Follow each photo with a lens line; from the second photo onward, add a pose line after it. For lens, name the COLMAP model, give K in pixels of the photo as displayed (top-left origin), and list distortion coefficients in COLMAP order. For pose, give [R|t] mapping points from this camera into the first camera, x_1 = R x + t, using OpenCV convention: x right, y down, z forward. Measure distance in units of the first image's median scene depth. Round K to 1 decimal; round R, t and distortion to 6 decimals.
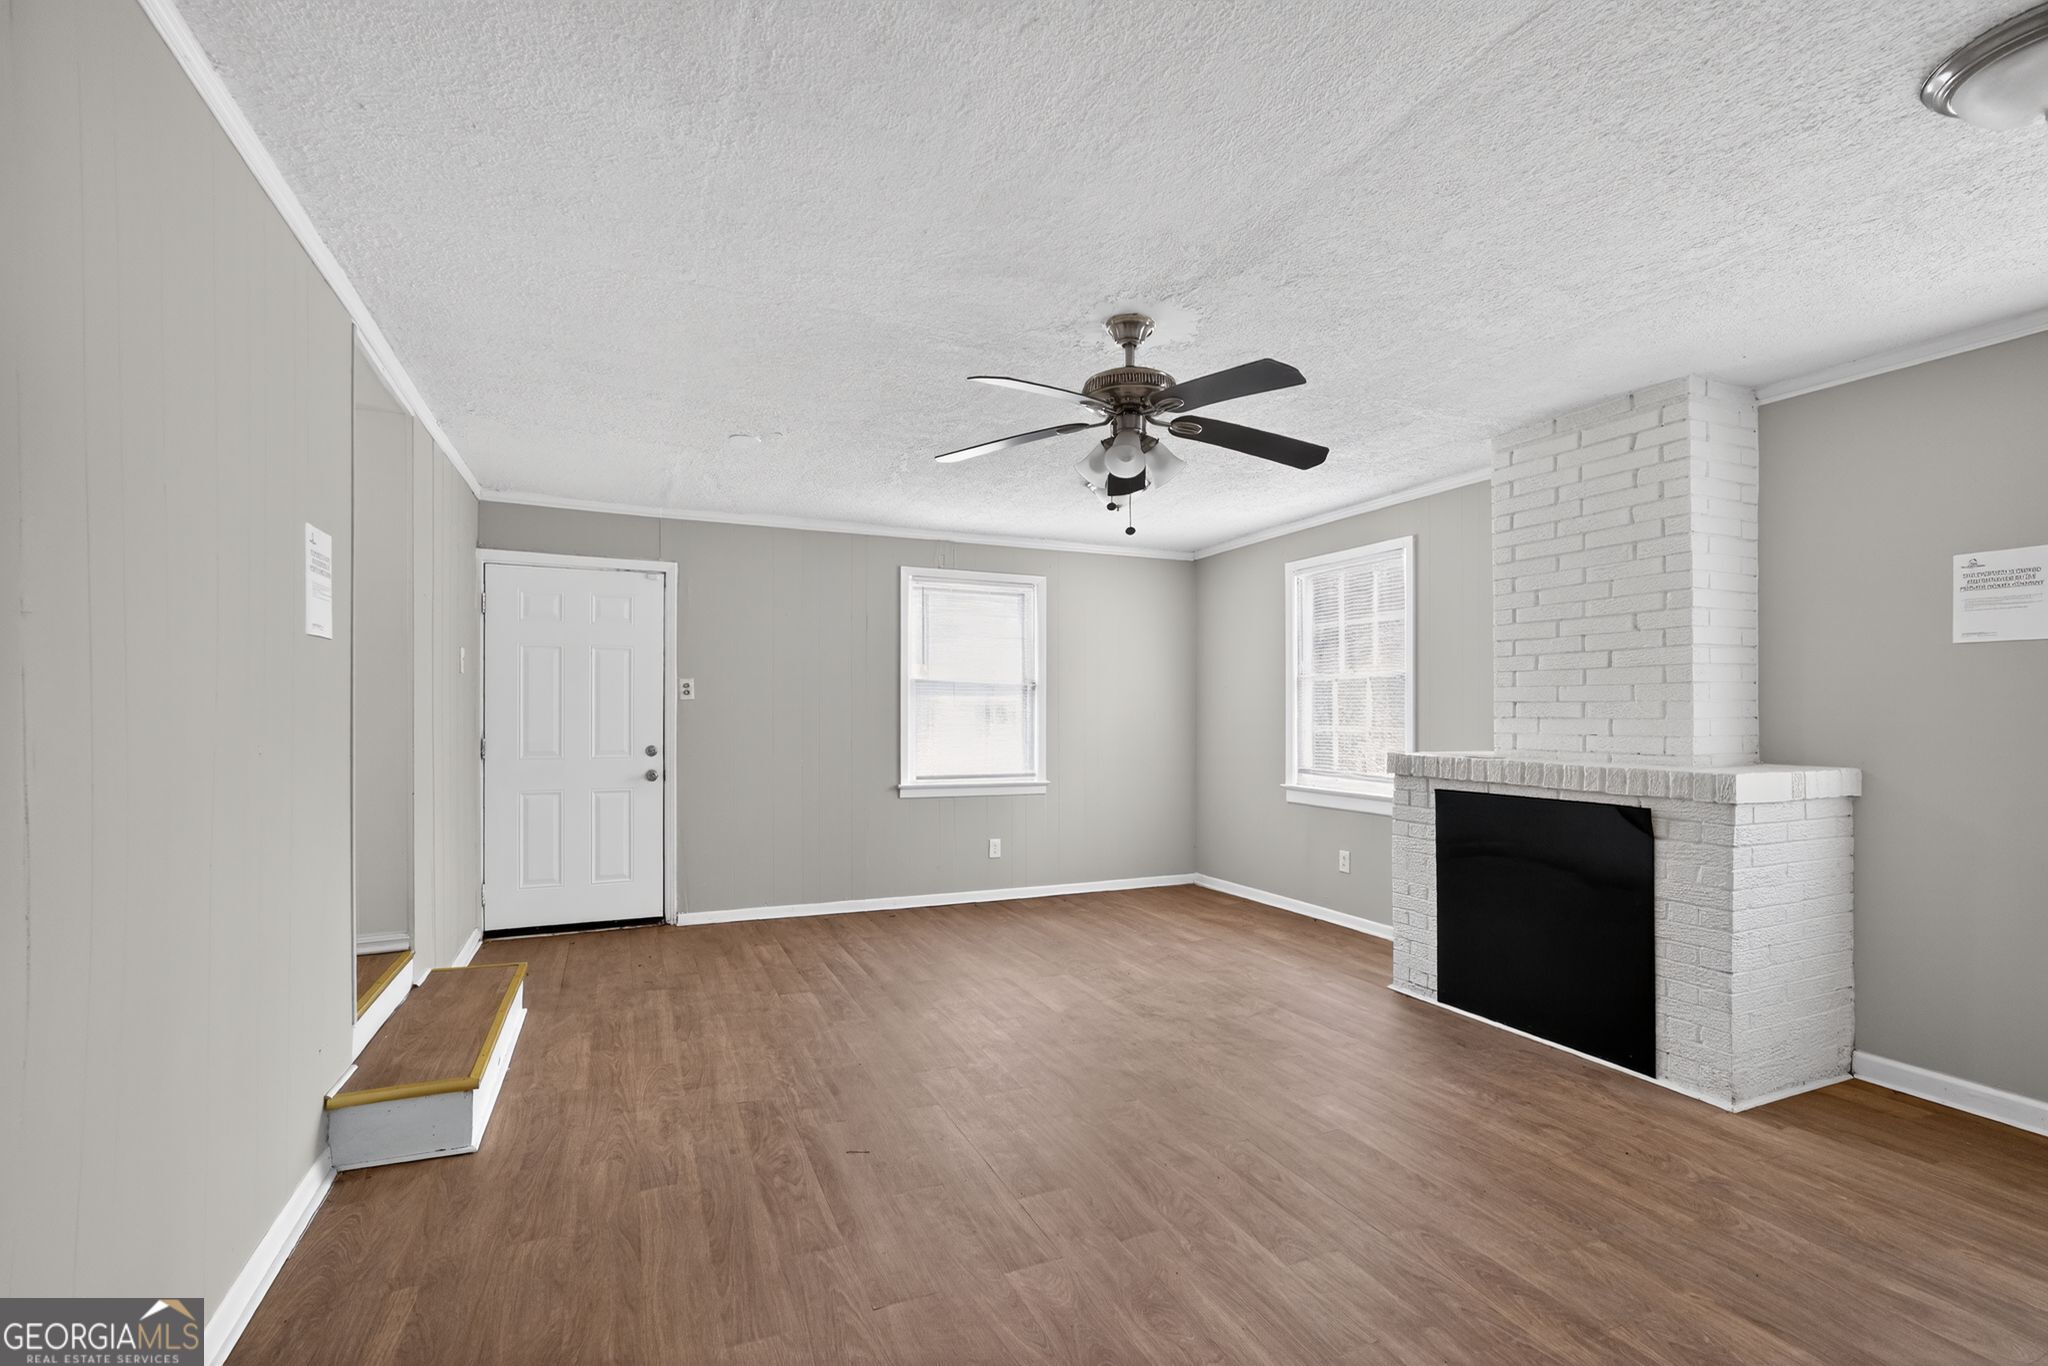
lens RADIAL K [[914.7, 0, 1033.6], [0, 914.7, 704.2], [0, 0, 1]] dist [-0.005616, -0.000012]
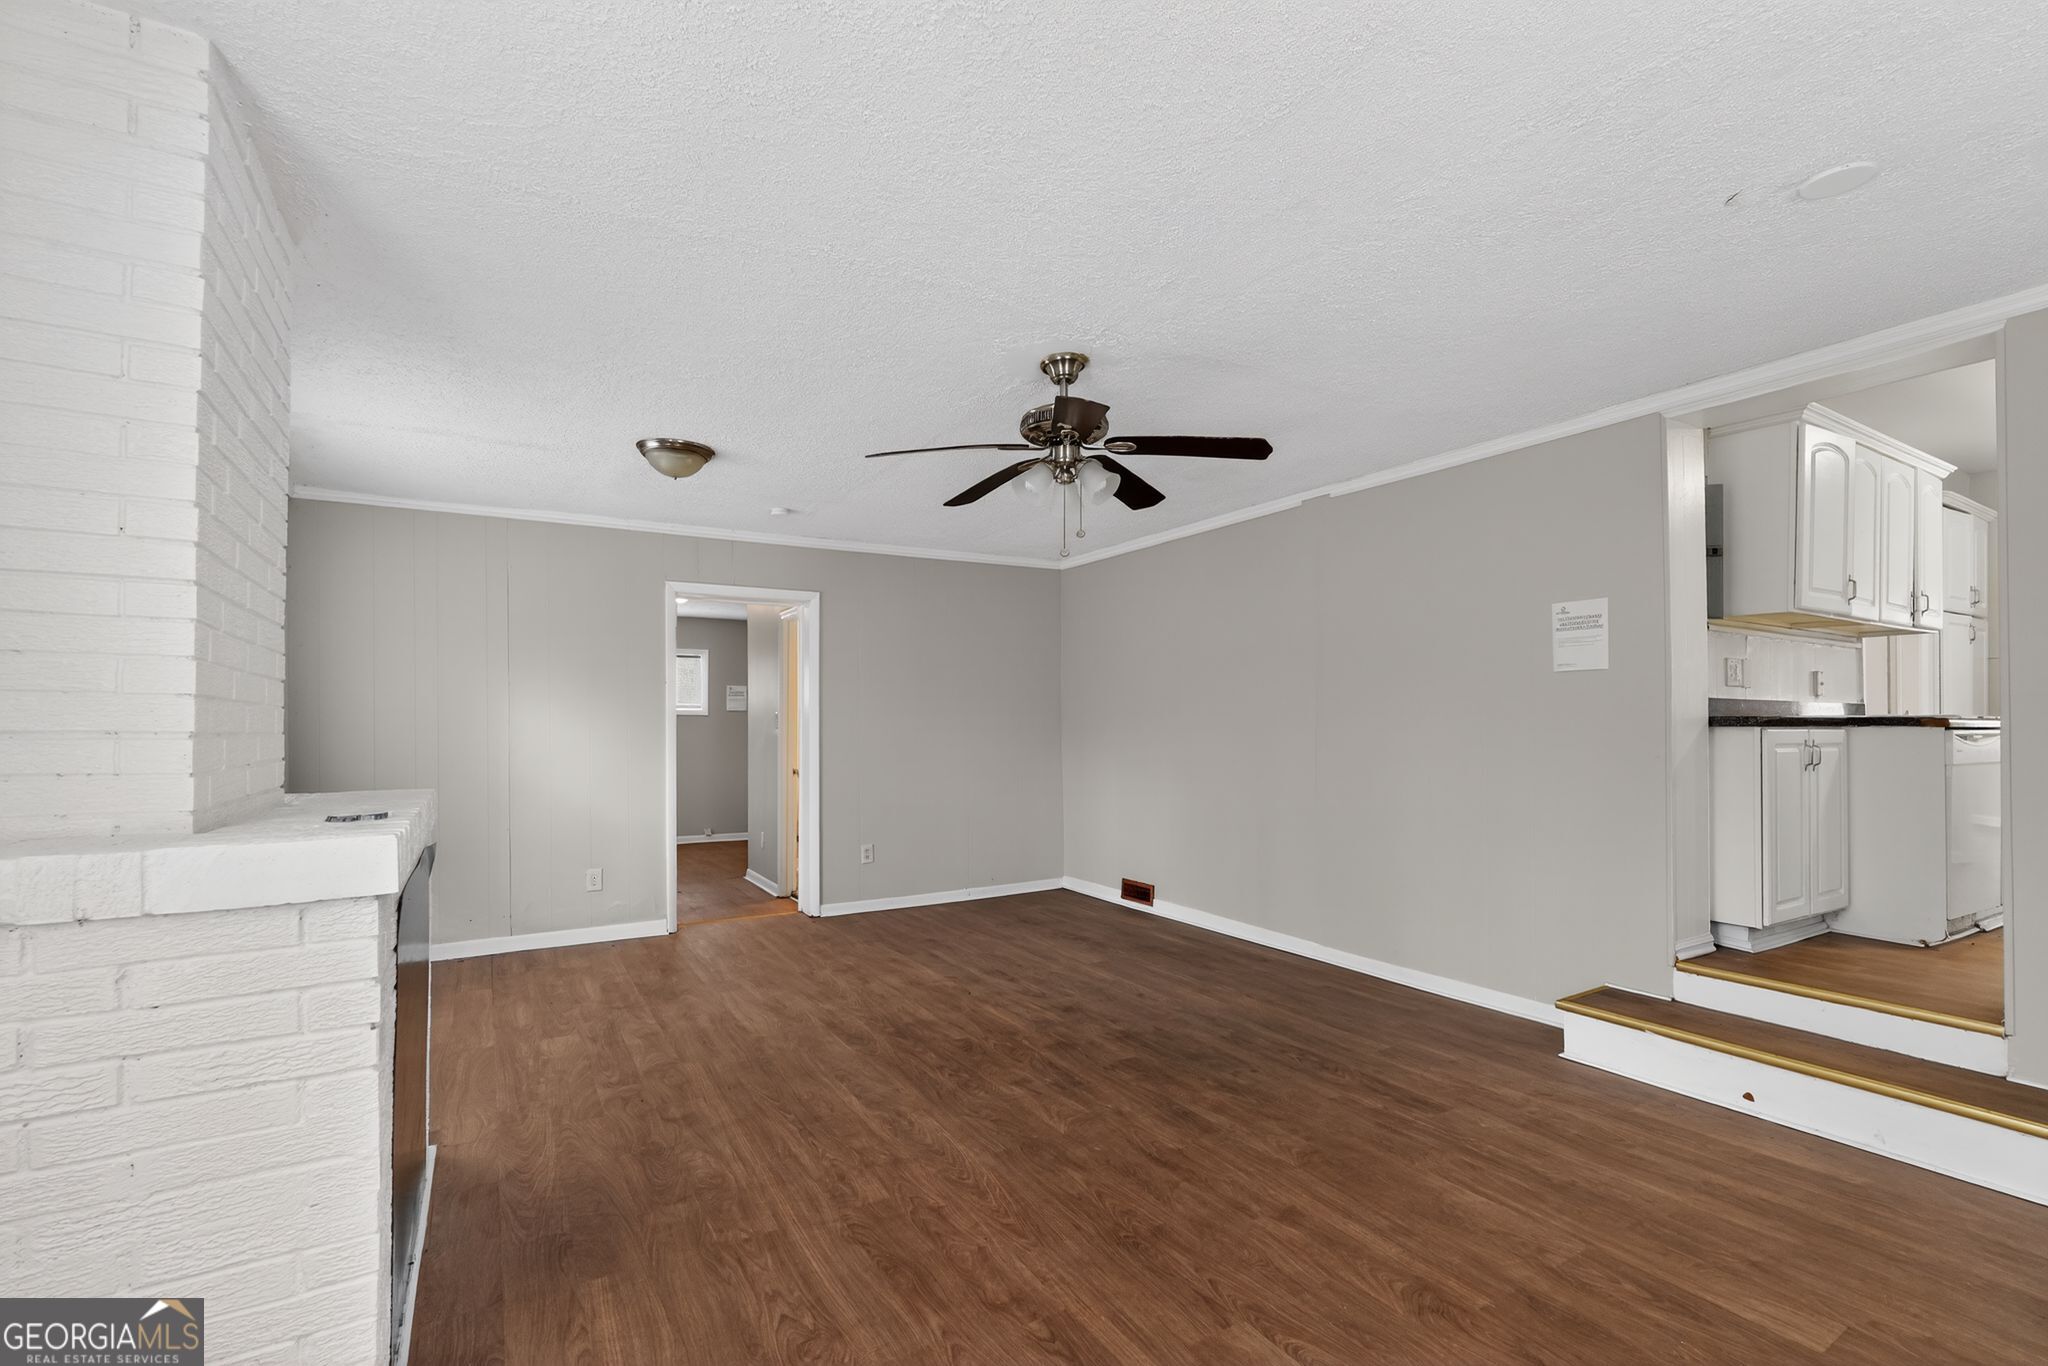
lens RADIAL K [[923.4, 0, 1020.5], [0, 923.4, 732.7], [0, 0, 1]] dist [-0.000555, 0.000736]
pose [[-0.993696, 0.004001, -0.112037, 0.270385], [0.004115, 0.999991, -0.000787, 0.021482], [0.112033, -0.001243, -0.993704, 2.004340]]
